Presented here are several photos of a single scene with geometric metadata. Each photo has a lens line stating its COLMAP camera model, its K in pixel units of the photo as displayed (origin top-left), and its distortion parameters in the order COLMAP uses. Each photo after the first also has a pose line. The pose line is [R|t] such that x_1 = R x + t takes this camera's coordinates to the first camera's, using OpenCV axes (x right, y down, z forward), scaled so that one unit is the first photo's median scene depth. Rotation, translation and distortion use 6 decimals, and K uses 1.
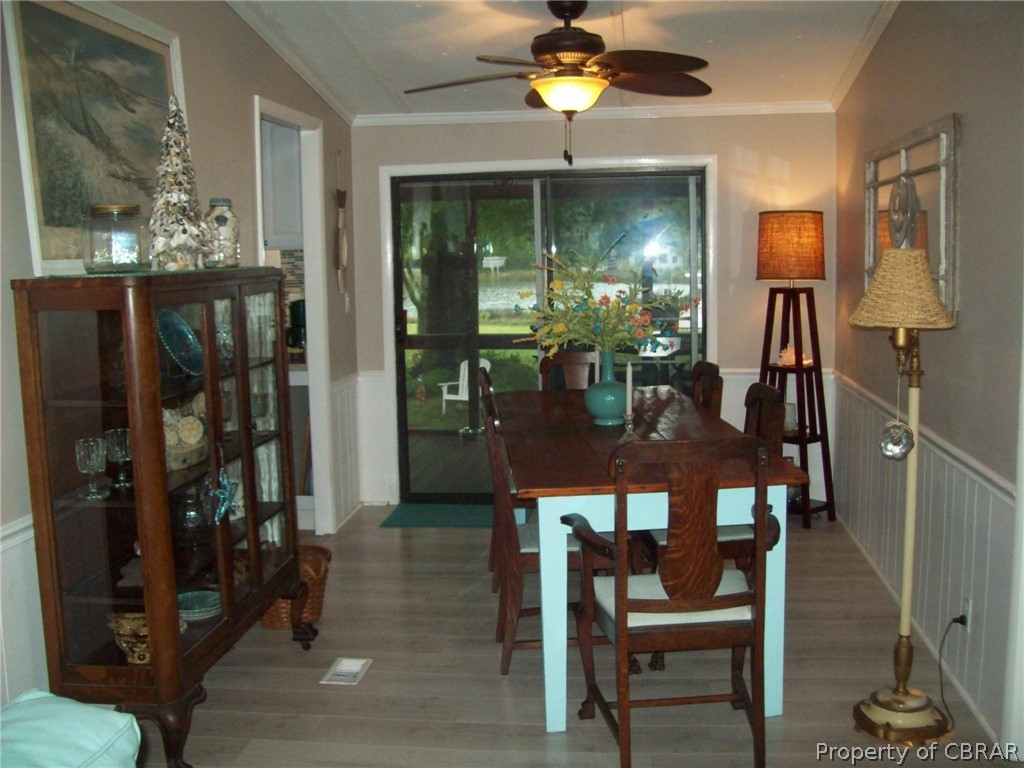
lens RADIAL K [[1099.6, 0, 511.9], [0, 1099.6, 379.4], [0, 0, 1]] dist [-0.126588, 0.000000]
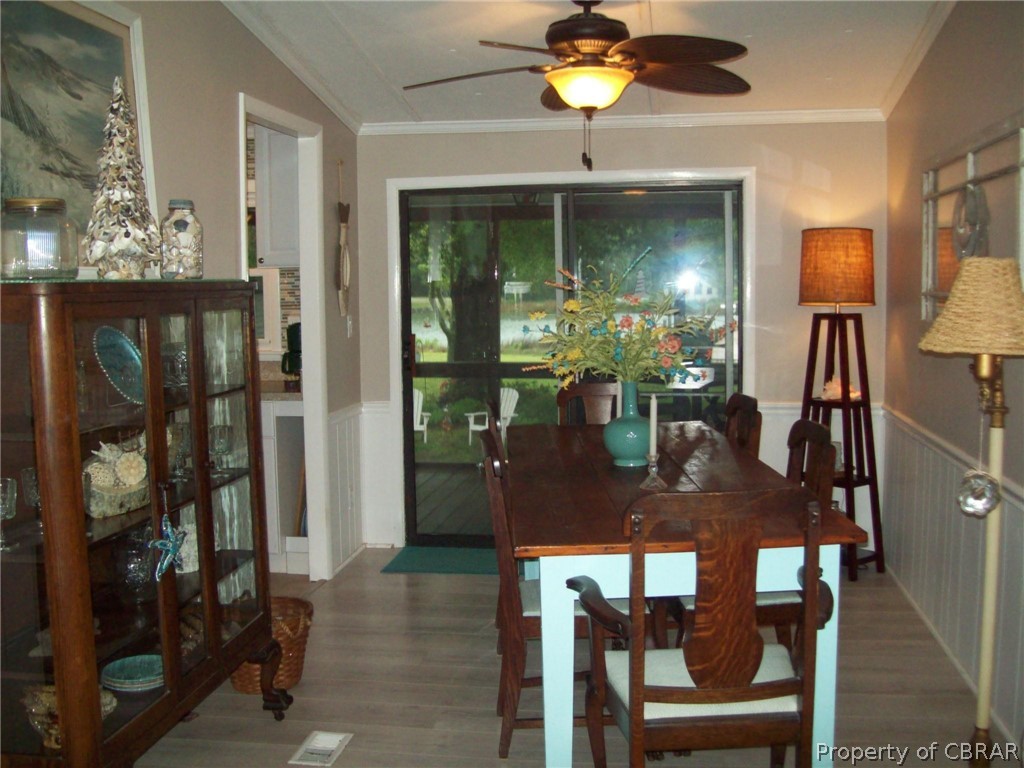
lens RADIAL K [[1099.6, 0, 516.9], [0, 1099.6, 387.8], [0, 0, 1]] dist [-0.126588, 0.000000]
pose [[0.999612, 0.009996, -0.025988, 0.020693], [-0.010525, 0.999738, -0.020307, -0.001855], [0.025778, 0.020572, 0.999456, 0.128475]]
